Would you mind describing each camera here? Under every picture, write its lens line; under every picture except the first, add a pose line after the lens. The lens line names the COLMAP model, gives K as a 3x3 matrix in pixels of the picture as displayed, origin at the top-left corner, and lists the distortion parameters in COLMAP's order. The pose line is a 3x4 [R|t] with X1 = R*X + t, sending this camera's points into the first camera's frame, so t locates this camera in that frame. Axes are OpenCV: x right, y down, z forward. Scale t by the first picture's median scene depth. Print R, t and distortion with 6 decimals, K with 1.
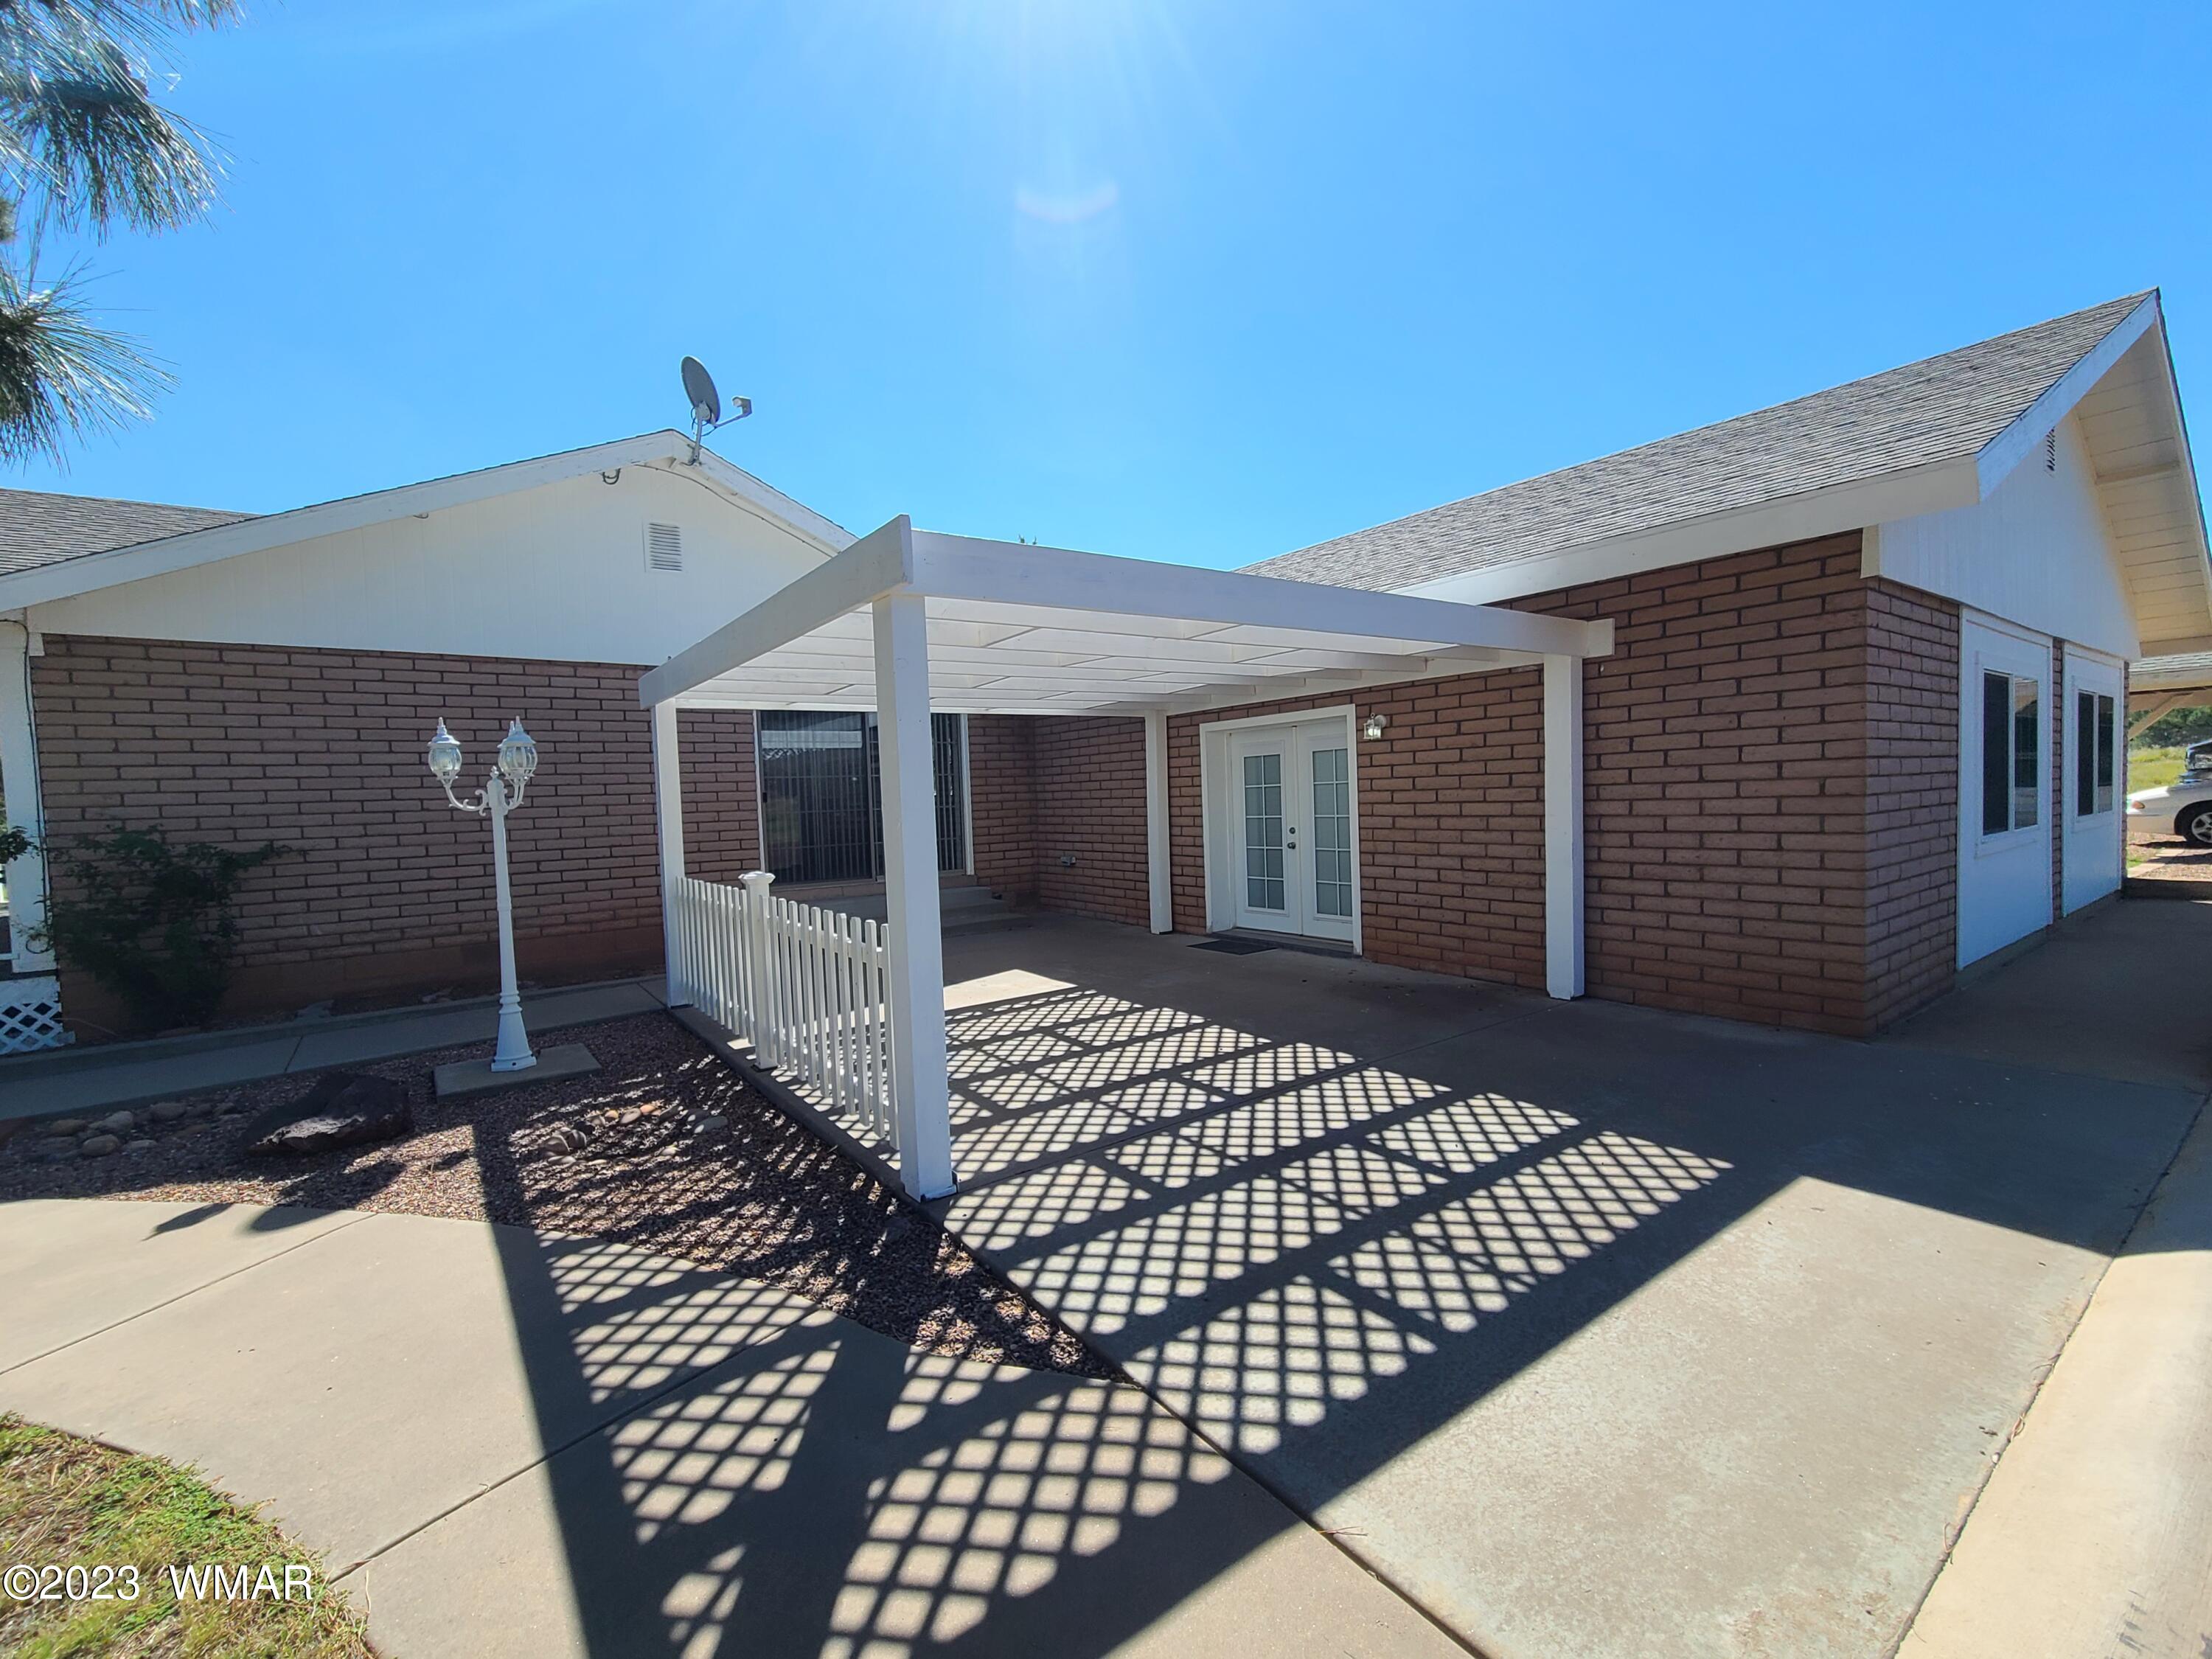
lens RADIAL K [[899.0, 0, 1106.0], [0, 899.0, 829.5], [0, 0, 1]] dist [0.001323, -0.000096]
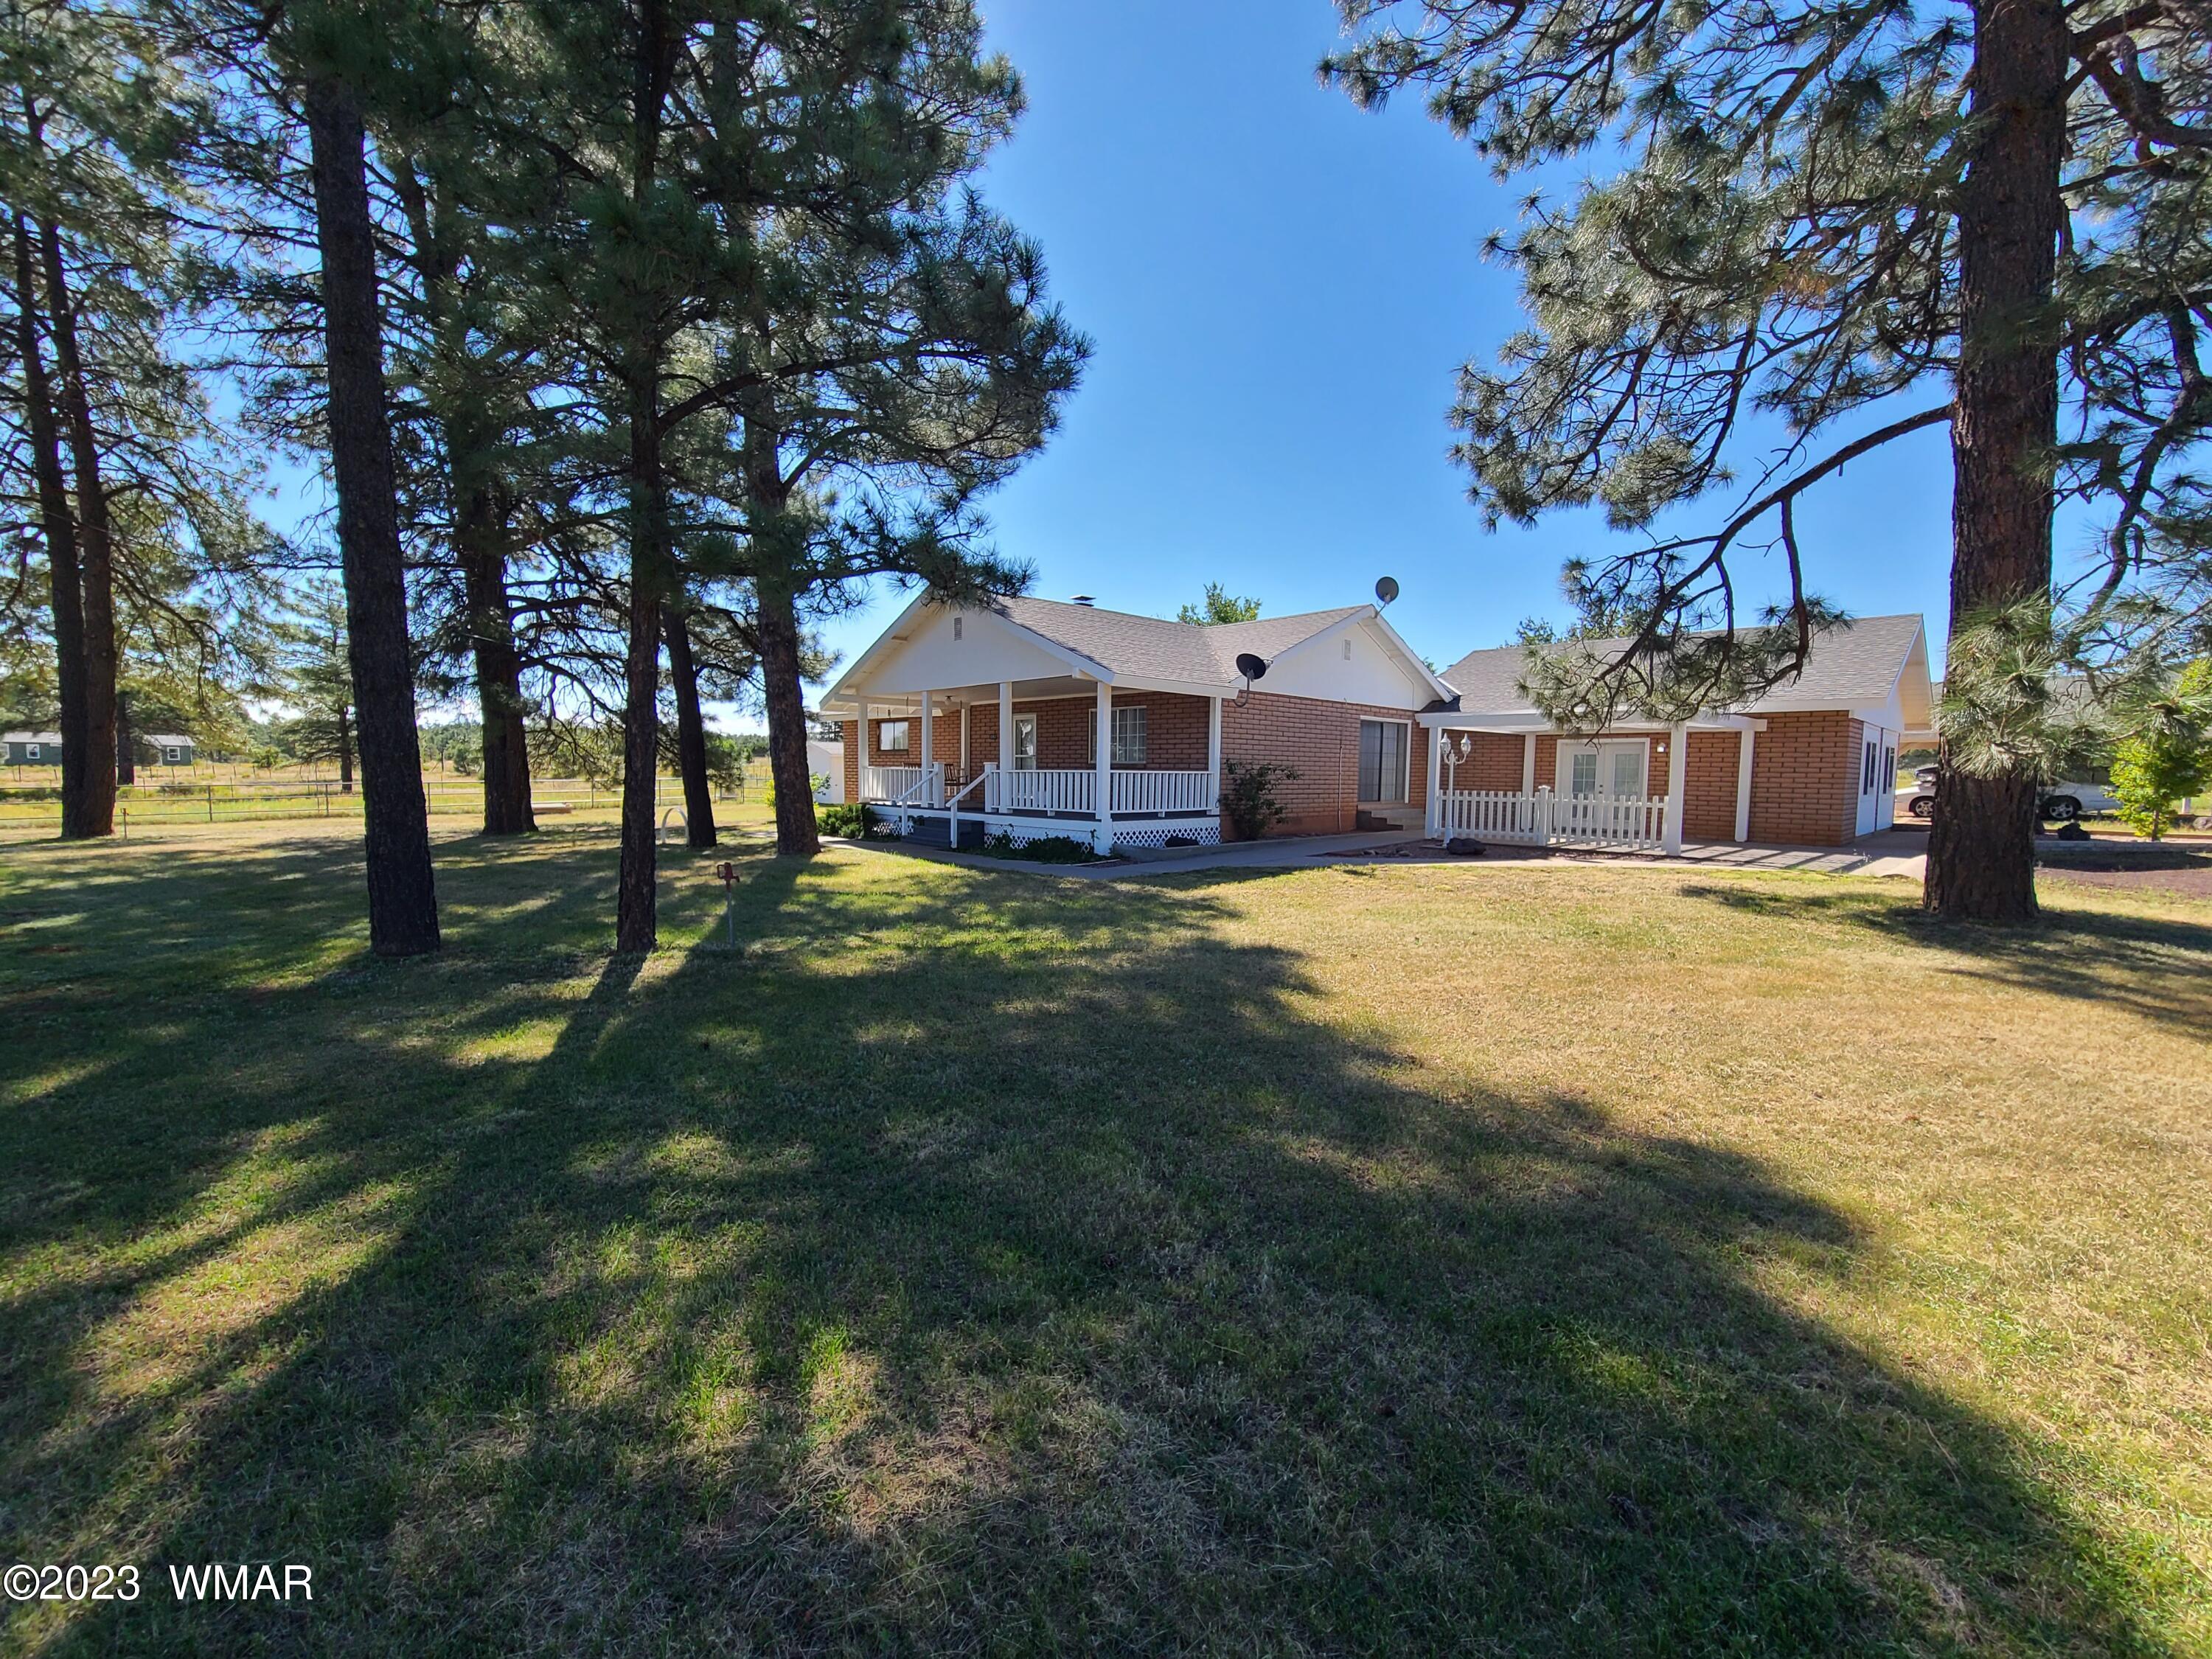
lens RADIAL K [[899.0, 0, 1106.0], [0, 899.0, 829.5], [0, 0, 1]] dist [0.001323, -0.000096]
pose [[0.989443, 0.038795, 0.139630, -1.680054], [-0.041595, 0.998987, 0.017189, 0.151044], [-0.138822, -0.022816, 0.990055, -1.413132]]
